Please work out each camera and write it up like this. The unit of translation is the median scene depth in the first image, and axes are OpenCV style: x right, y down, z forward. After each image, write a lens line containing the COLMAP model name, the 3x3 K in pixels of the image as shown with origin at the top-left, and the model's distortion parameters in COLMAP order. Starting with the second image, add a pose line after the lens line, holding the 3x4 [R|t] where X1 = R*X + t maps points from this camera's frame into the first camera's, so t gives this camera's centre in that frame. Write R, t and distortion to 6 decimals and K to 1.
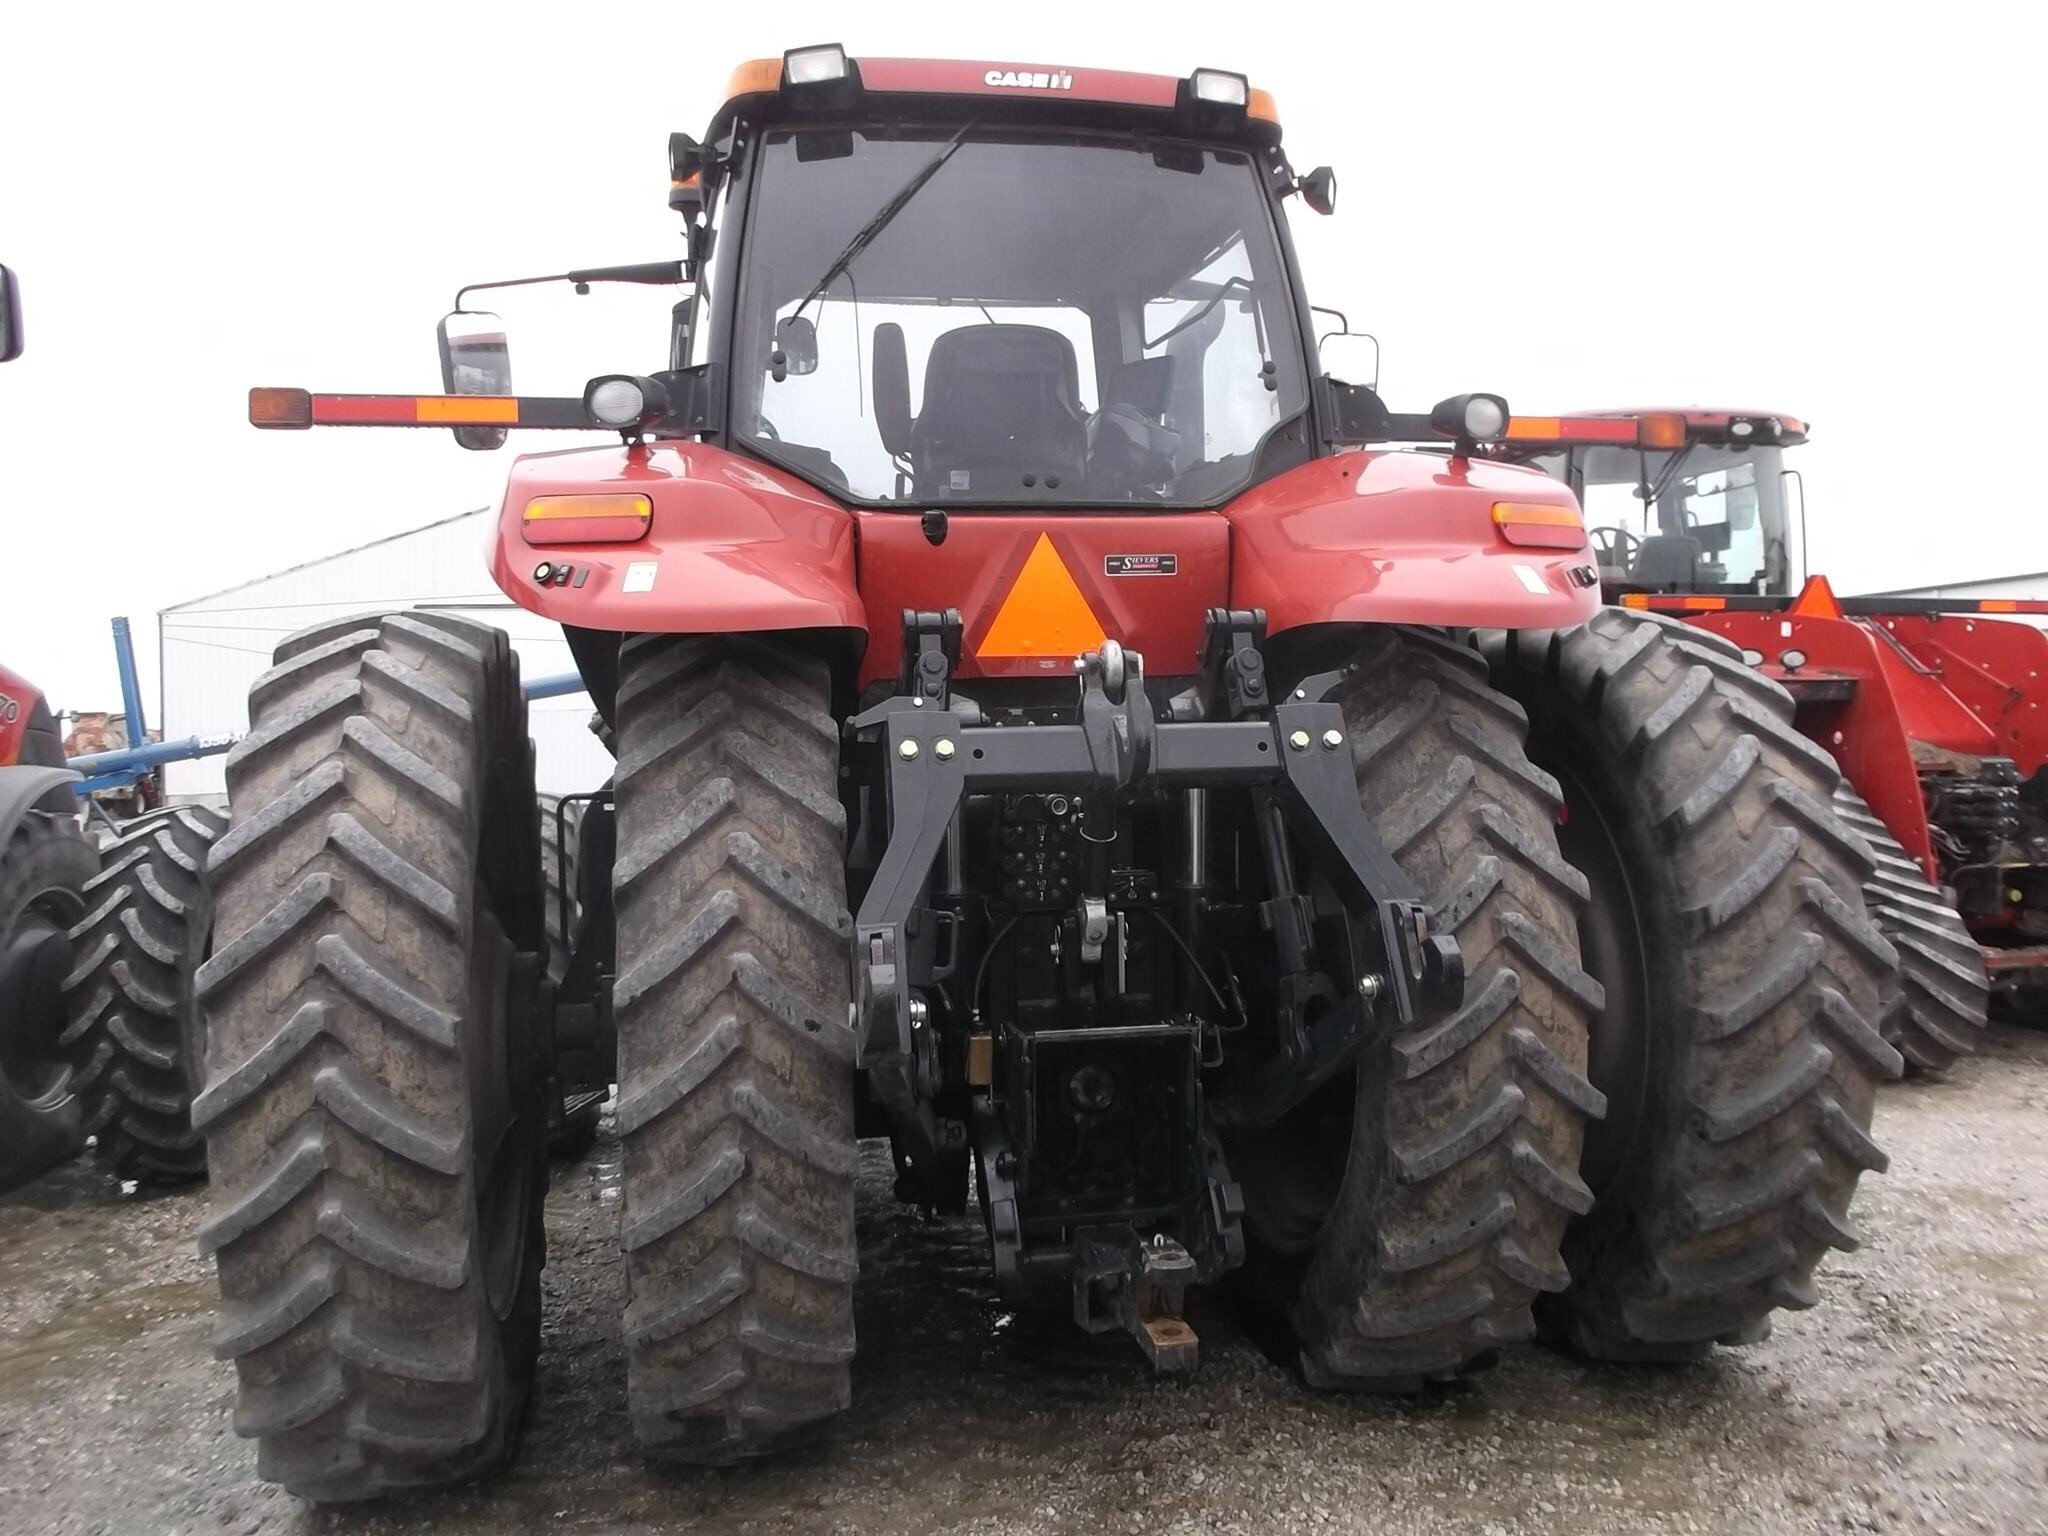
lens RADIAL K [[1602.7, 0, 1033.0], [0, 1602.7, 772.6], [0, 0, 1]] dist [-0.035914, 0.017460]
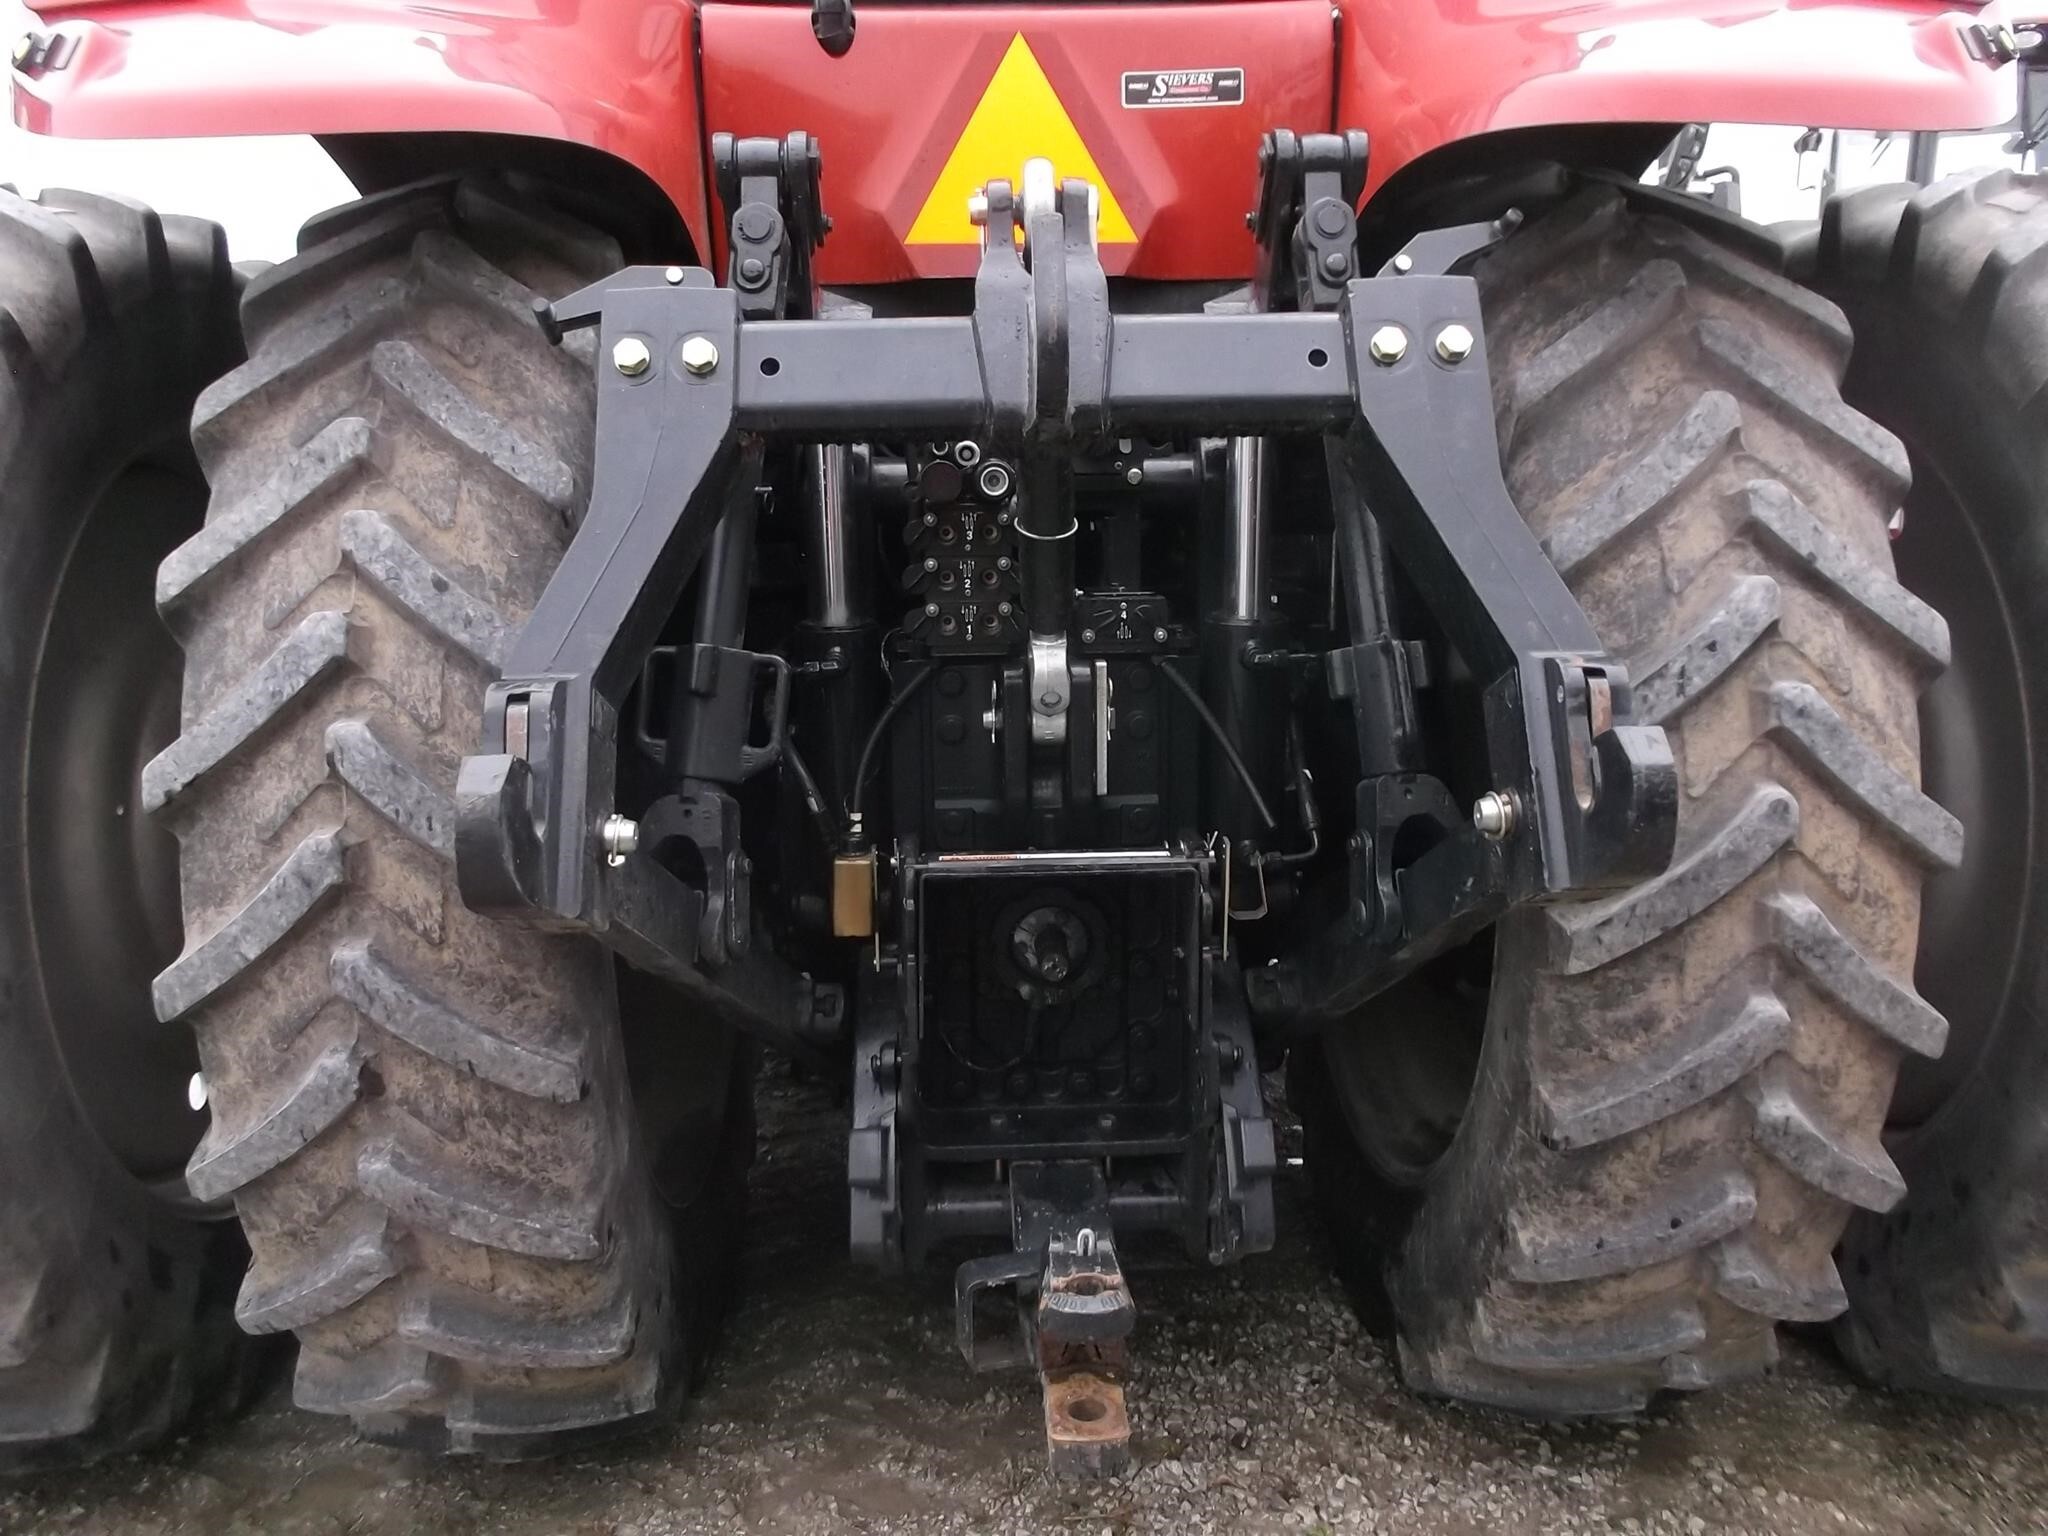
lens RADIAL K [[1602.7, 0, 1008.8], [0, 1602.7, 766.5], [0, 0, 1]] dist [-0.035914, 0.017460]
pose [[0.985432, 0.033192, -0.166802, 0.127393], [-0.006698, 0.987584, 0.156952, 0.033044], [0.169940, -0.153548, 0.973418, 0.420811]]
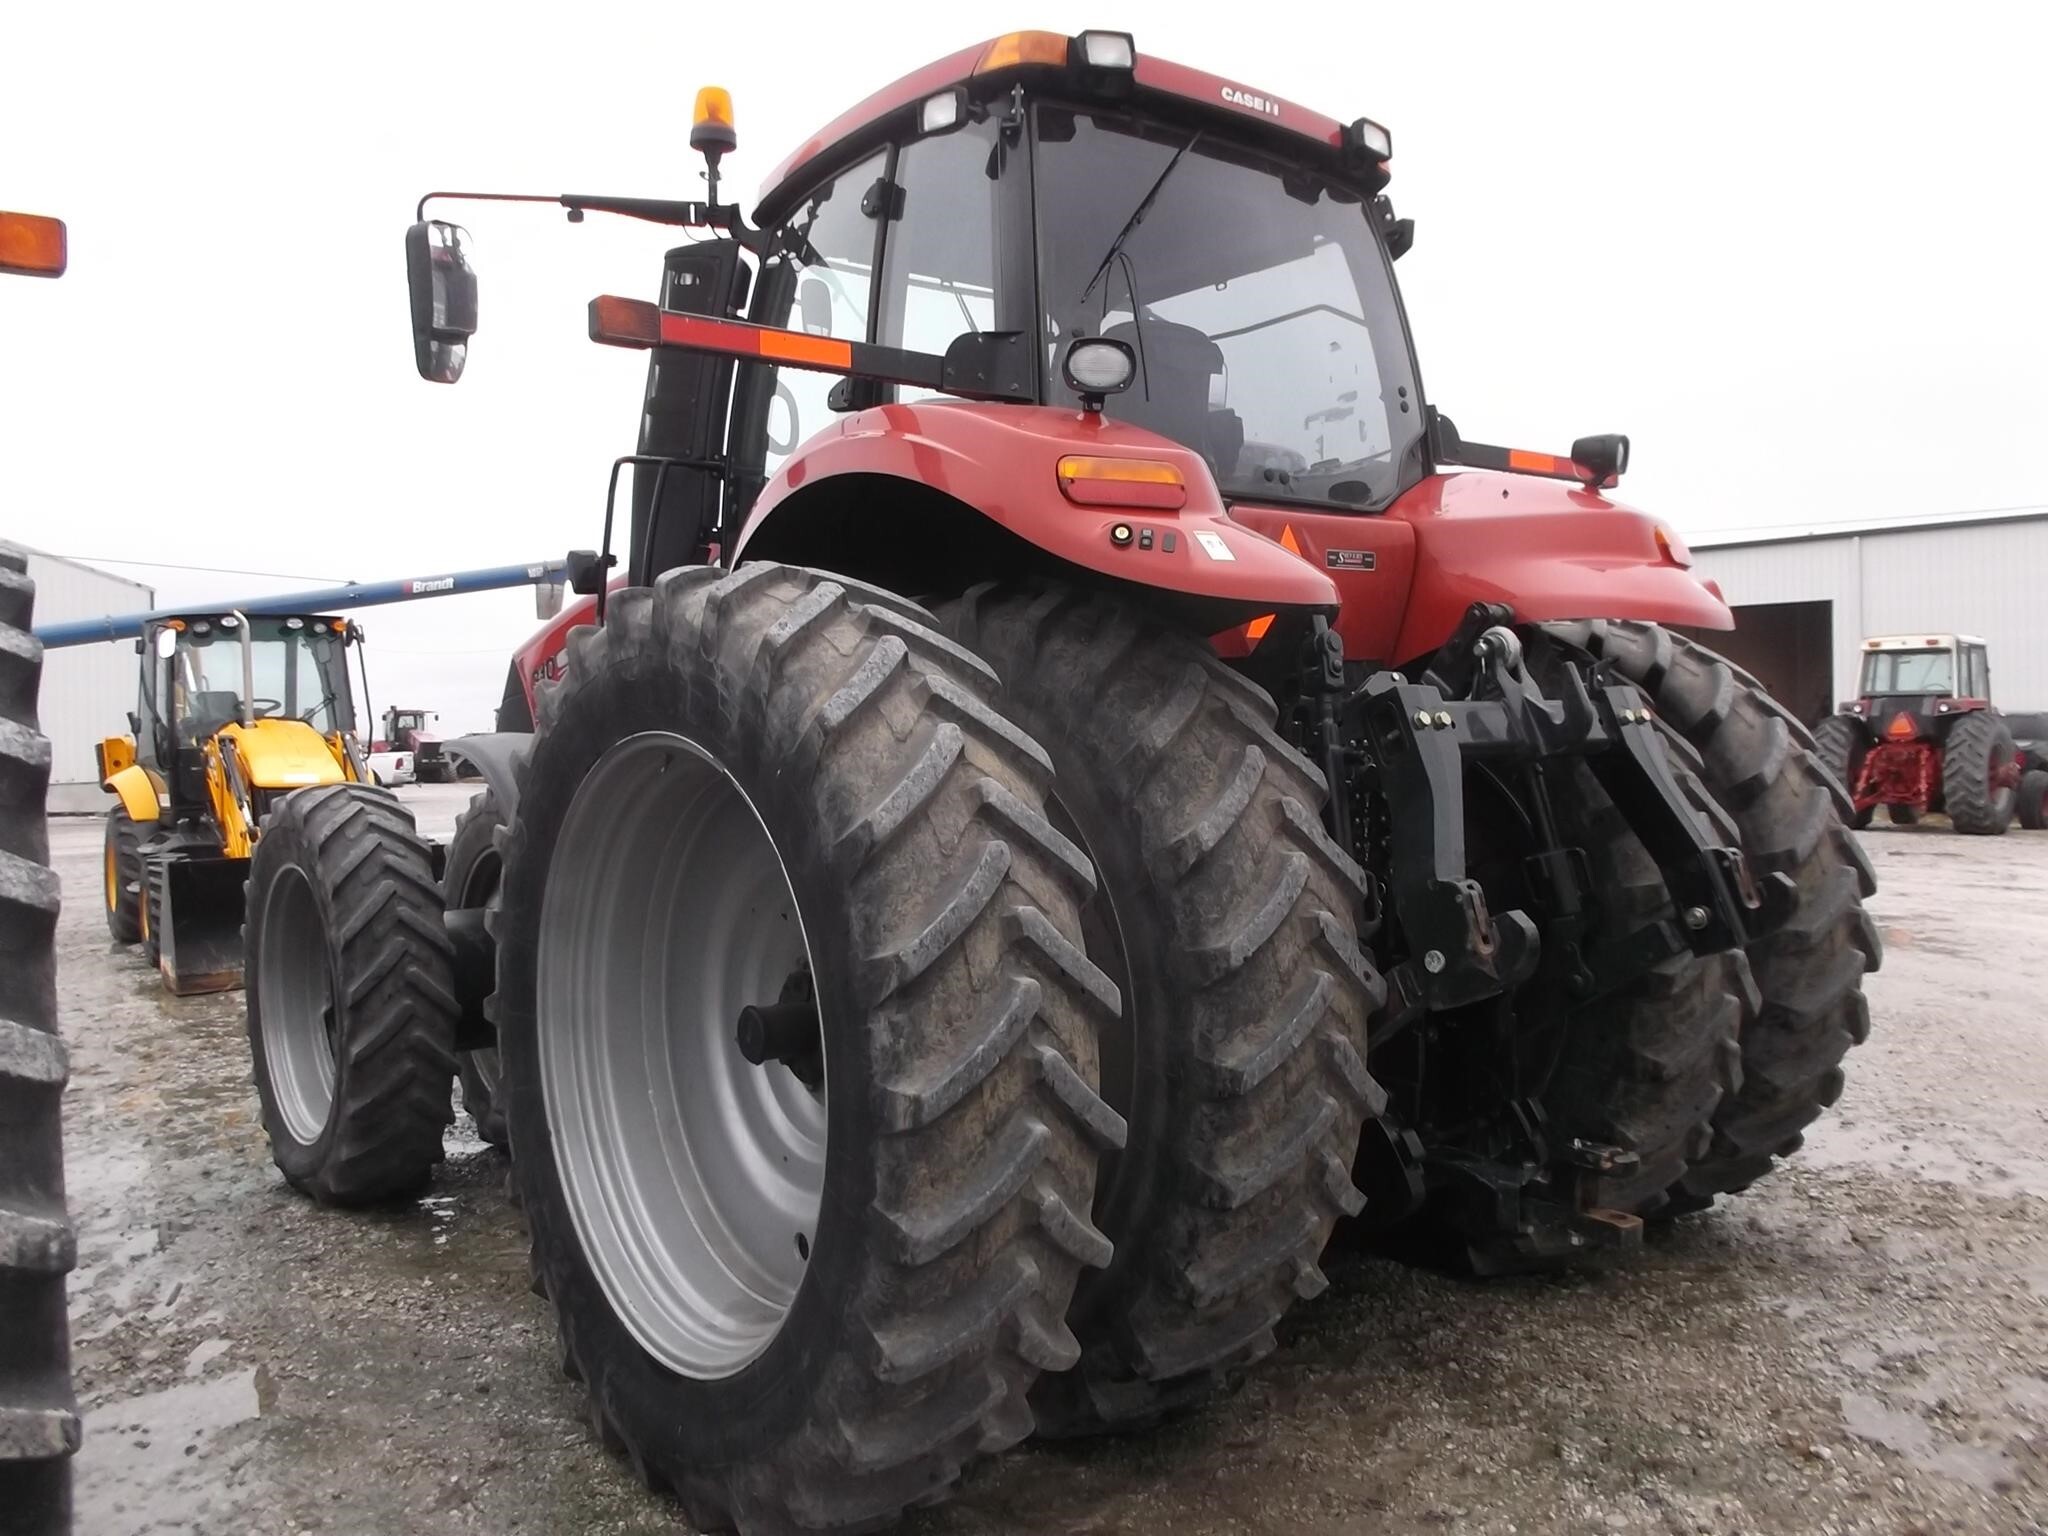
lens RADIAL K [[1602.7, 0, 1037.7], [0, 1602.7, 760.3], [0, 0, 1]] dist [-0.035914, 0.017460]
pose [[0.893681, -0.000462, 0.448702, -0.712272], [0.003851, 0.999971, -0.006641, 0.018353], [-0.448686, 0.007663, 0.893657, 0.125145]]
